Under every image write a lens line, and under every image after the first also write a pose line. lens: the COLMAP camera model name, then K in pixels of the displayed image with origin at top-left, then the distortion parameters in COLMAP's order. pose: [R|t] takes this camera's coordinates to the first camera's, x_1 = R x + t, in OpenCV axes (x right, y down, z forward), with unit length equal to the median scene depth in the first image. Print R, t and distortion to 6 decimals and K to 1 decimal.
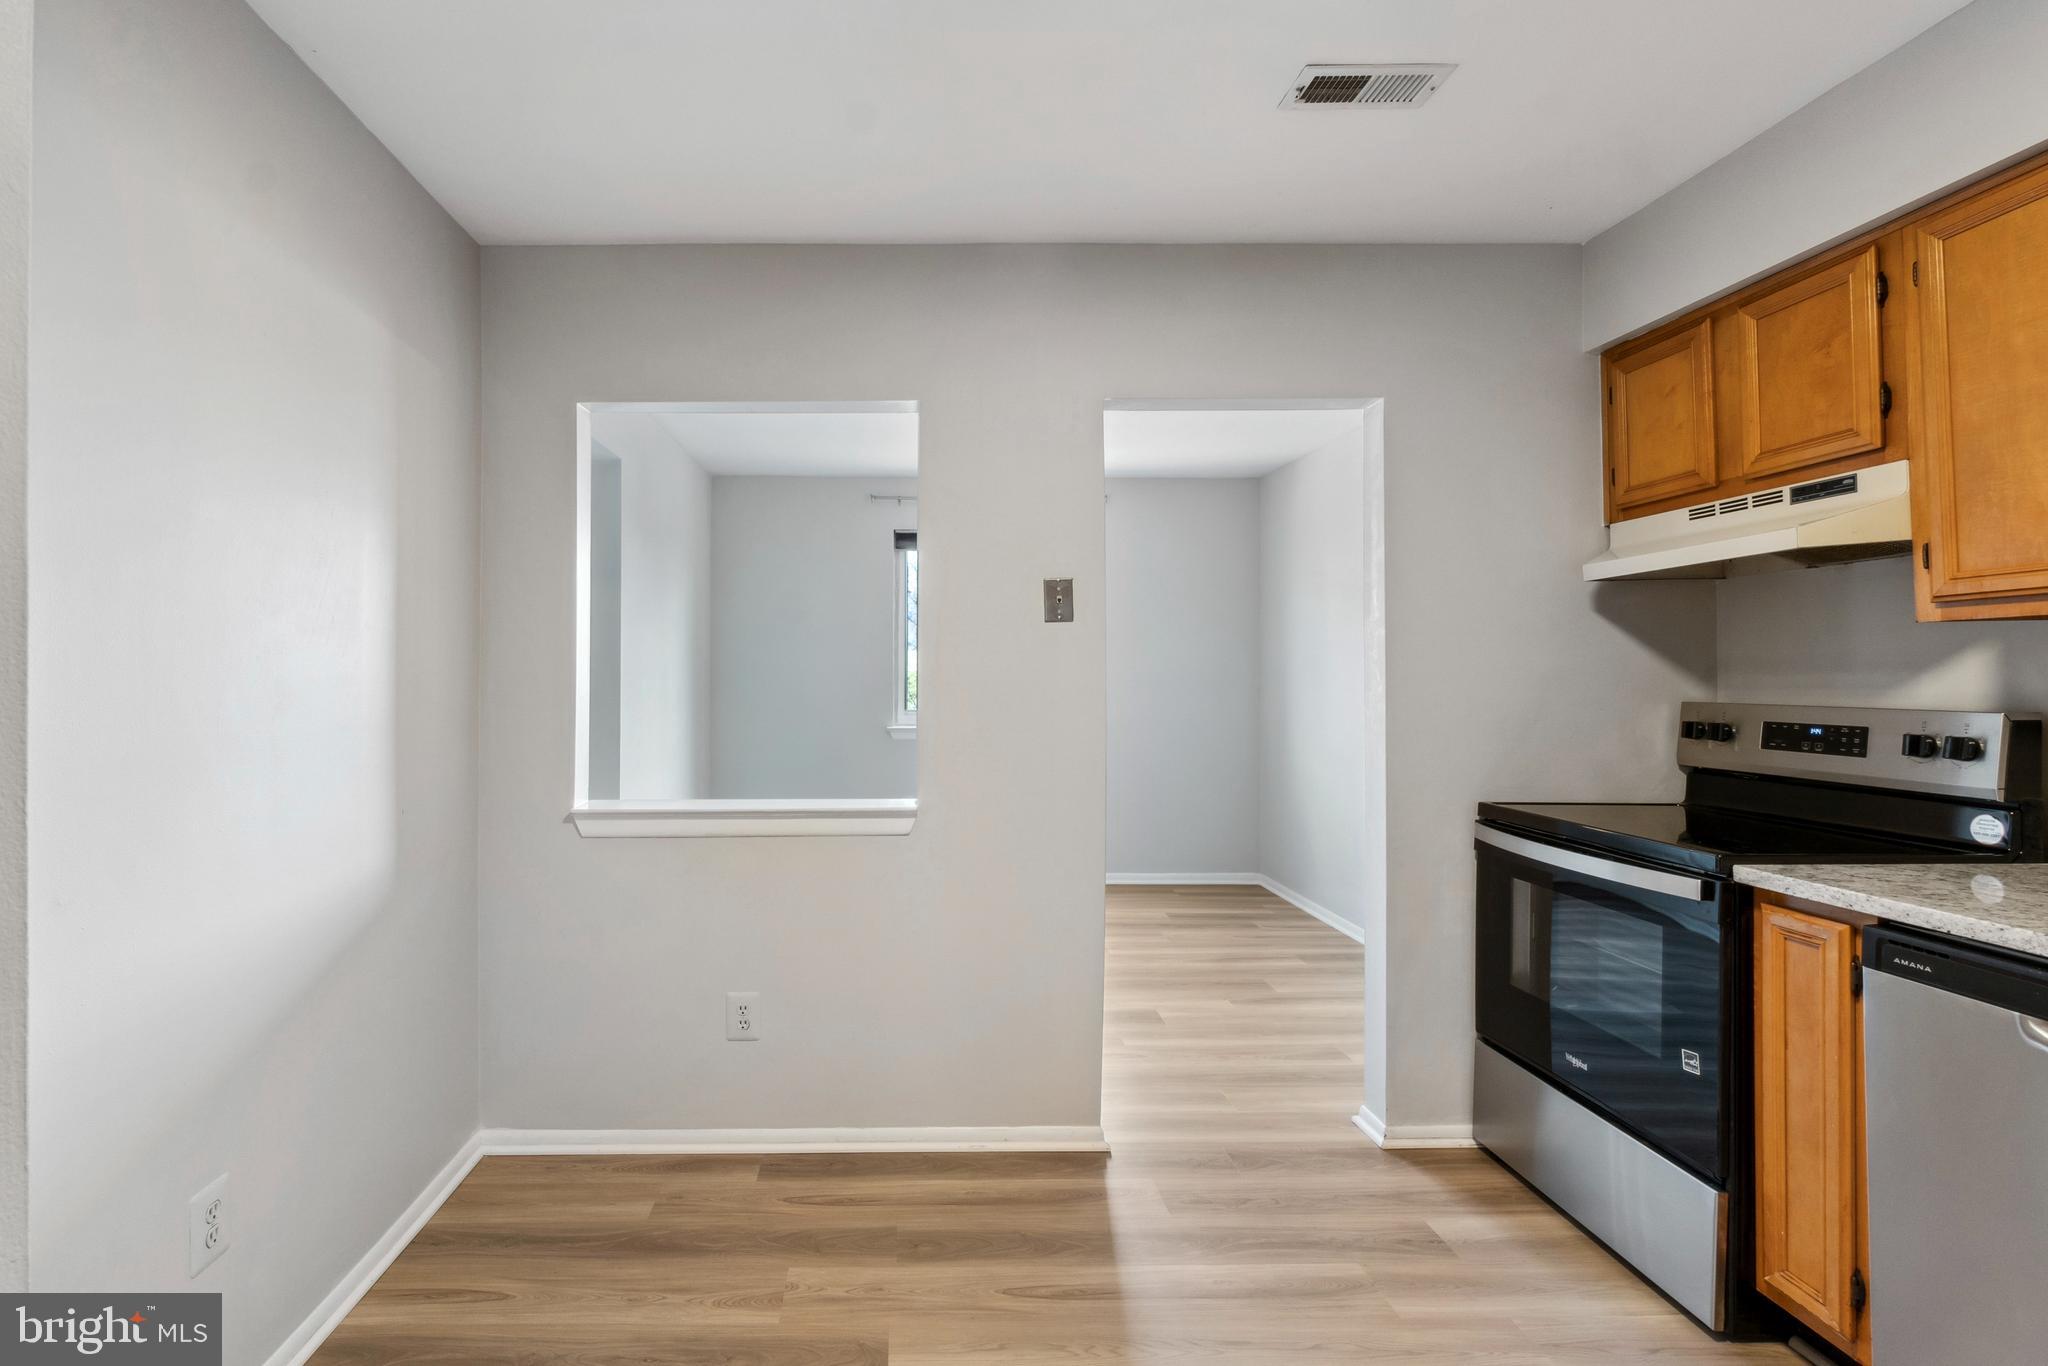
lens RADIAL K [[976.4, 0, 903.1], [0, 976.4, 671.2], [0, 0, 1]] dist [-0.009351, 0.003398]
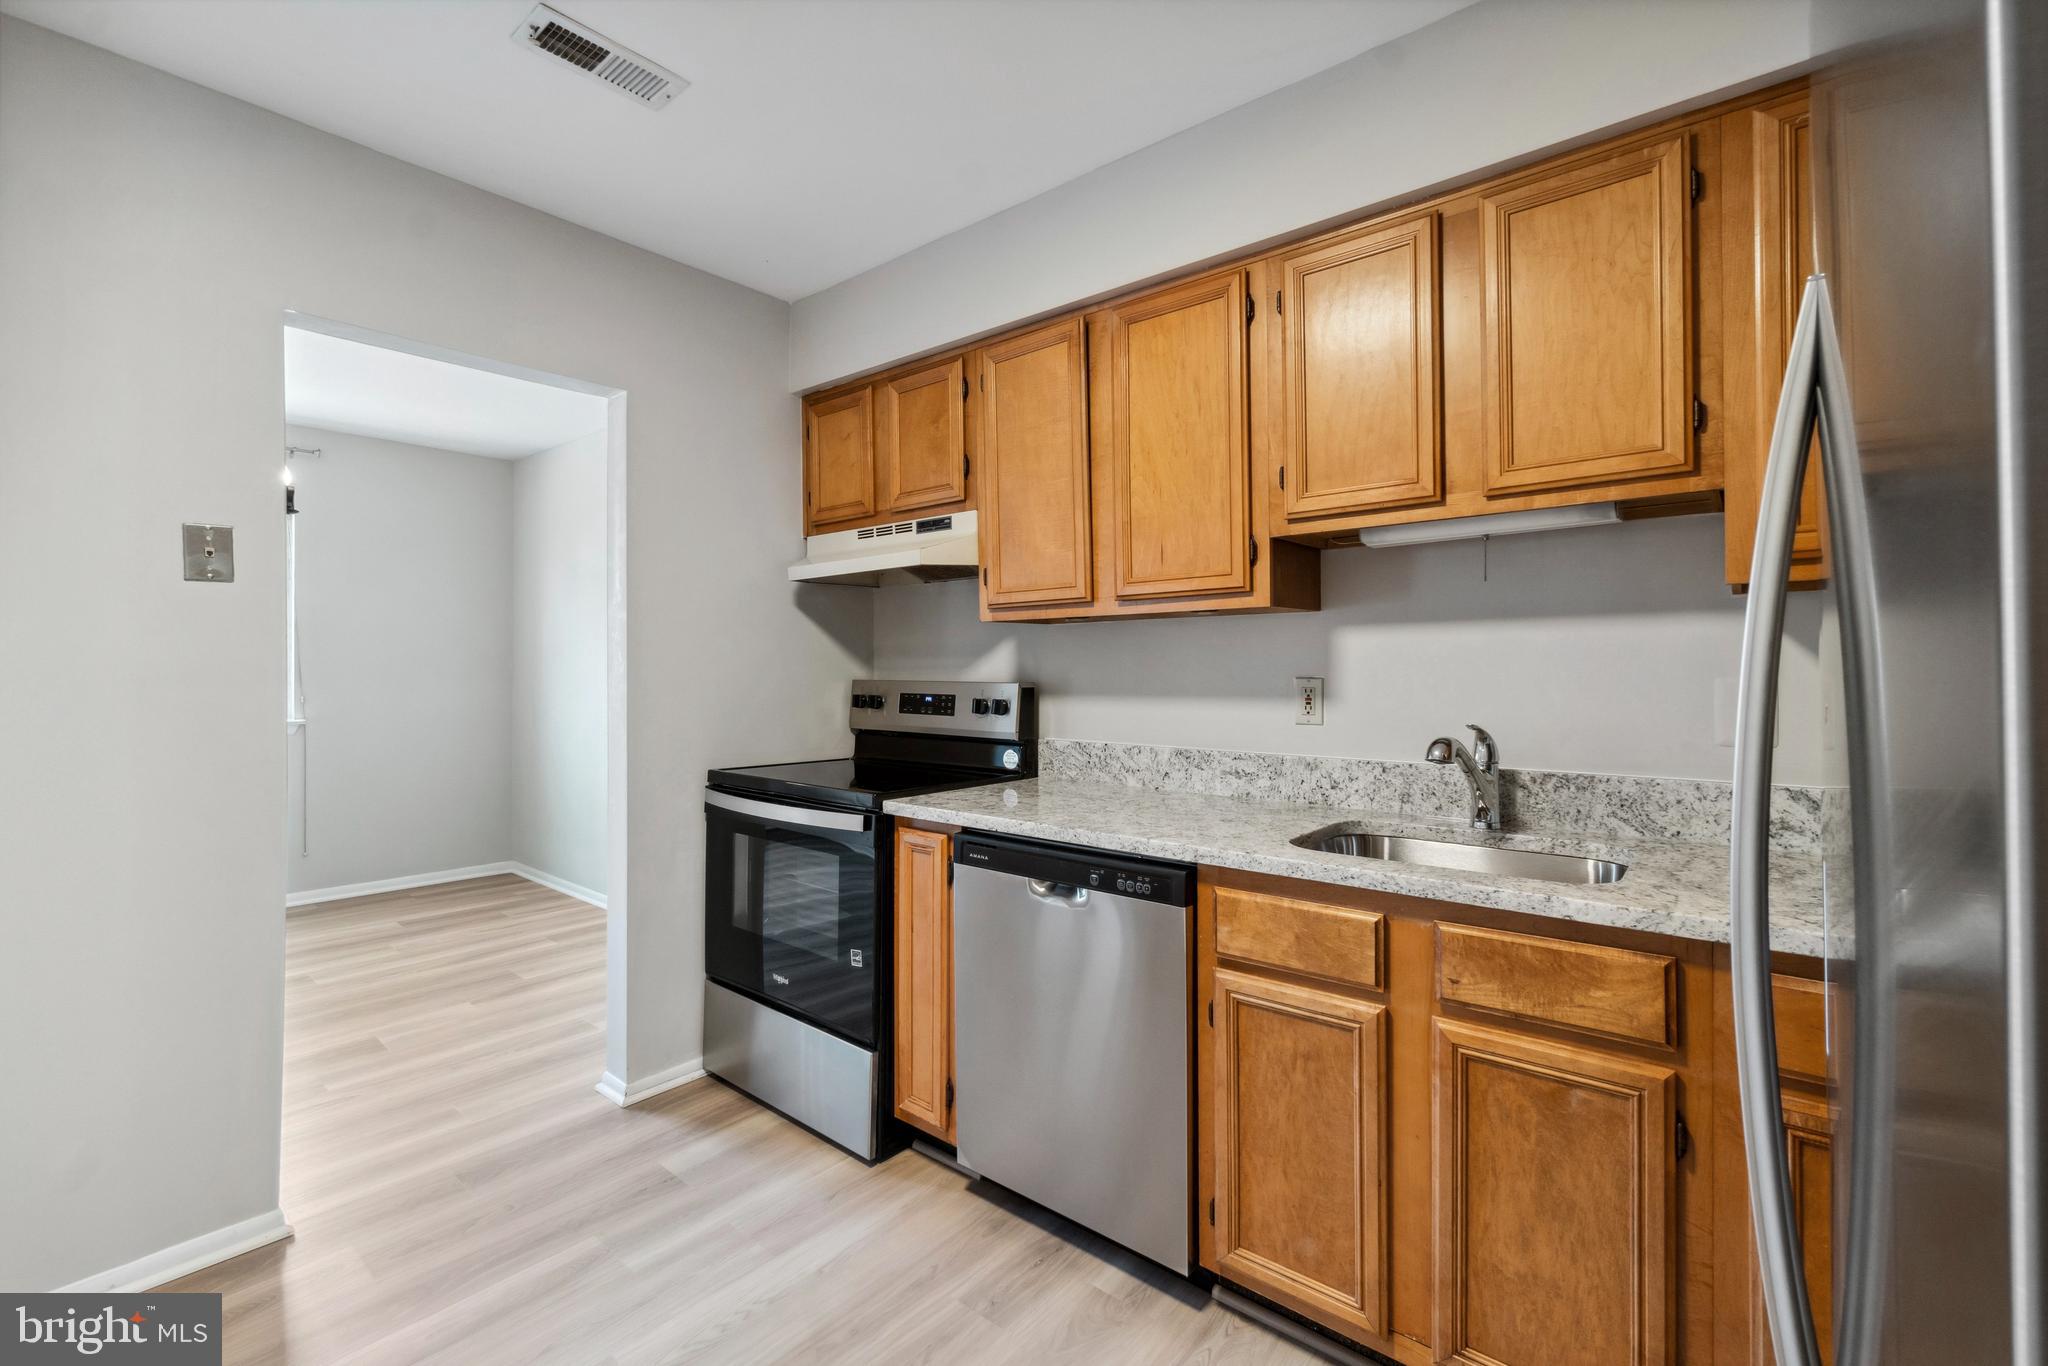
lens RADIAL K [[882.9, 0, 1015.8], [0, 882.9, 669.9], [0, 0, 1]] dist [-0.006614, 0.003436]
pose [[0.653293, 0.001312, 0.757104, 0.056947], [-0.007107, 0.999965, 0.004400, 0.013253], [-0.757072, -0.008255, 0.653279, 0.070844]]
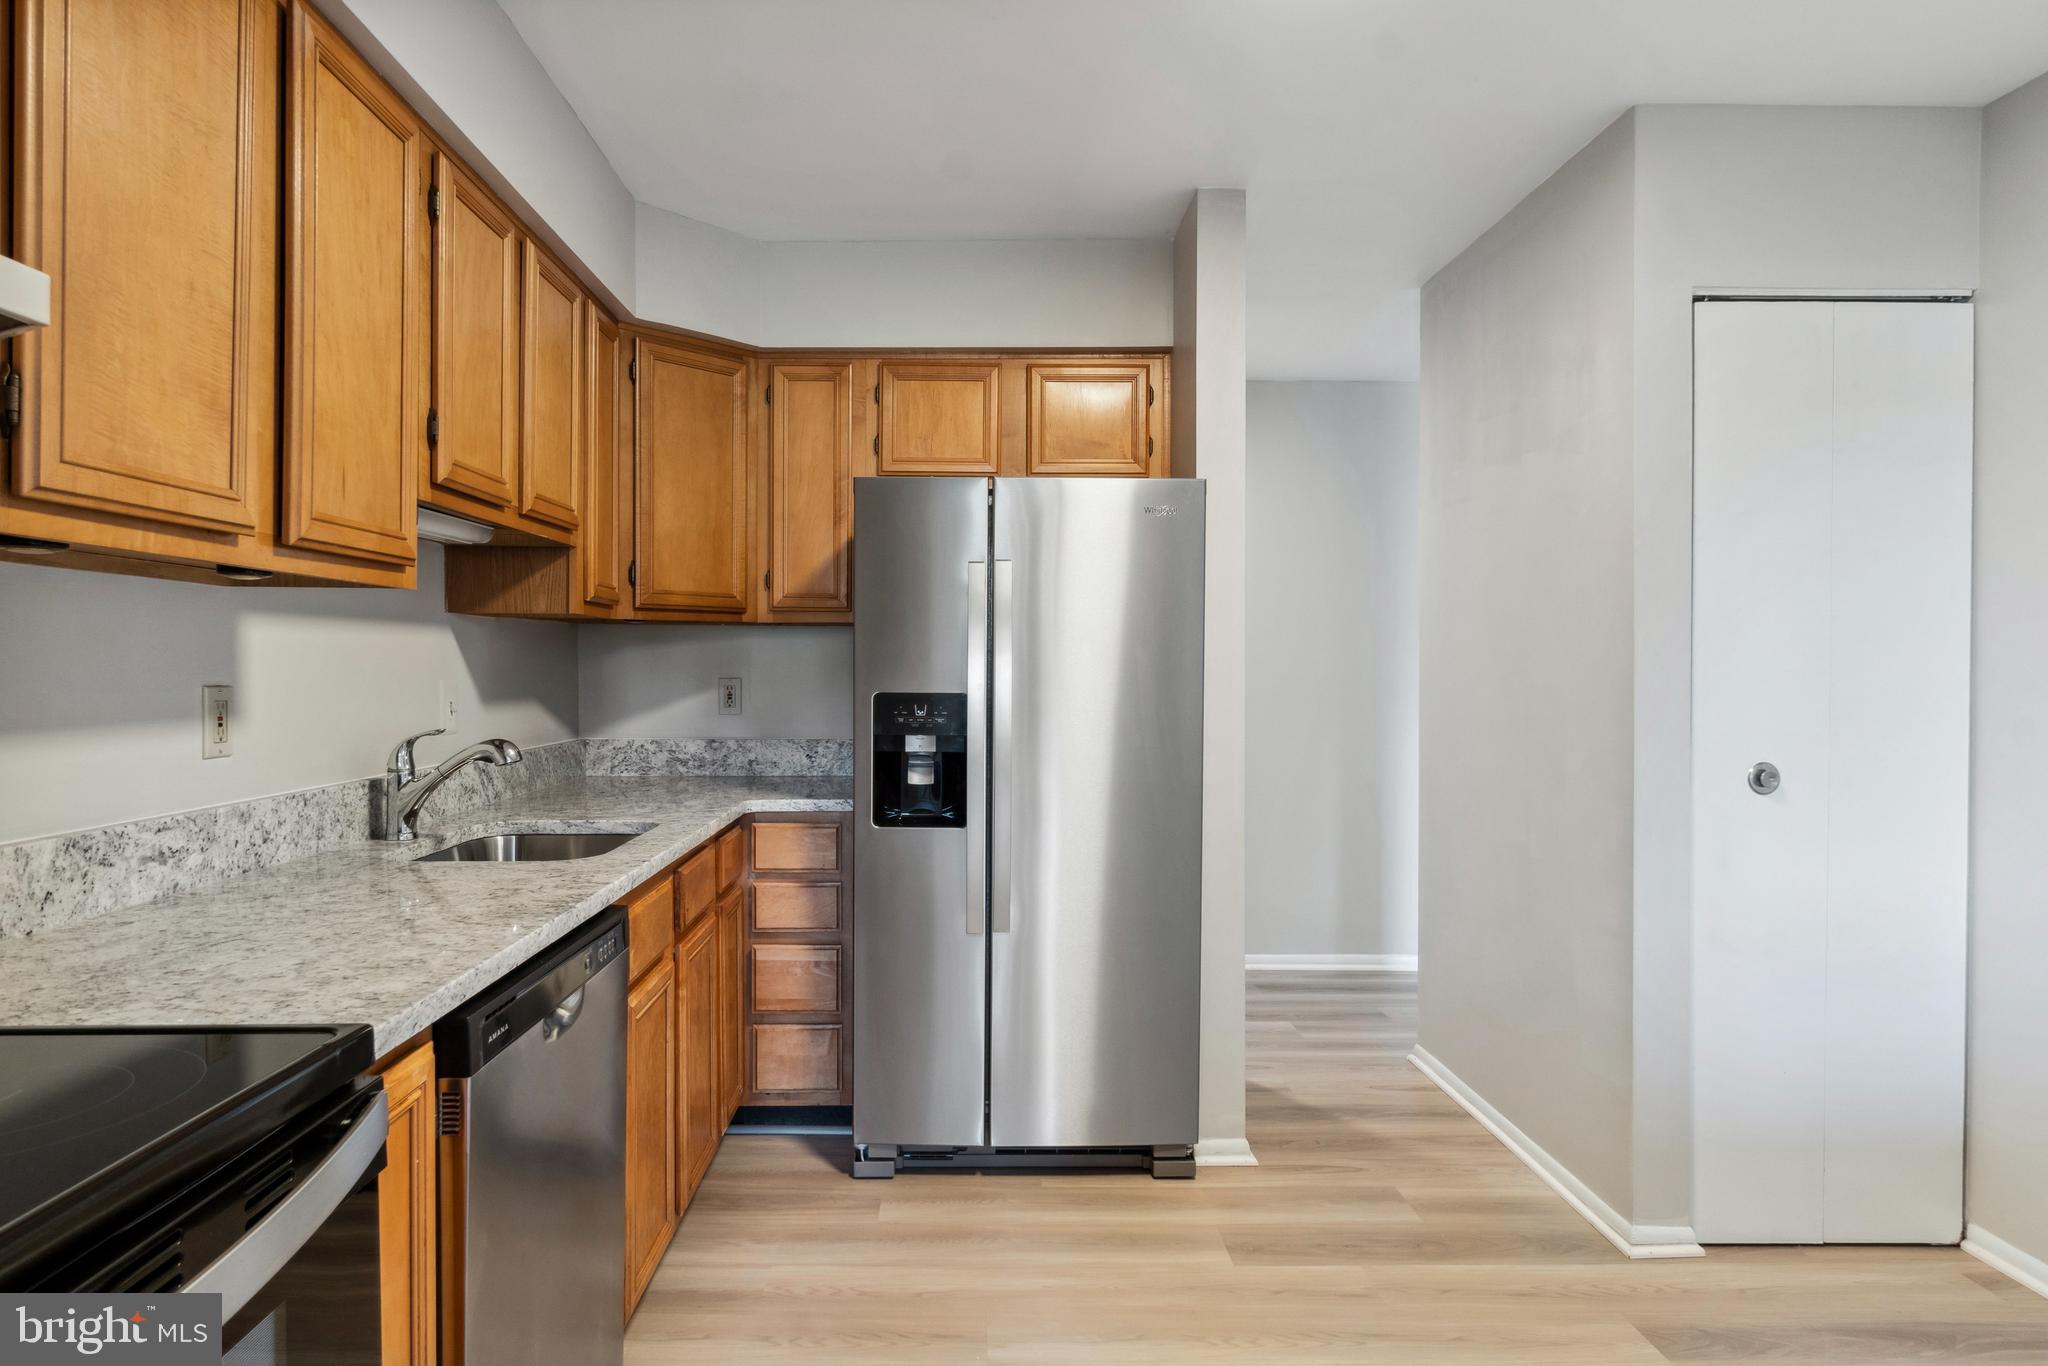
lens RADIAL K [[1121.5, 0, 984.3], [0, 1121.5, 677.0], [0, 0, 1]] dist [-0.022940, 0.000393]
pose [[-0.999987, 0.002350, -0.004520, 0.447900], [0.002360, 0.999995, -0.002201, 0.020714], [0.004514, -0.002211, -0.999987, 1.238597]]
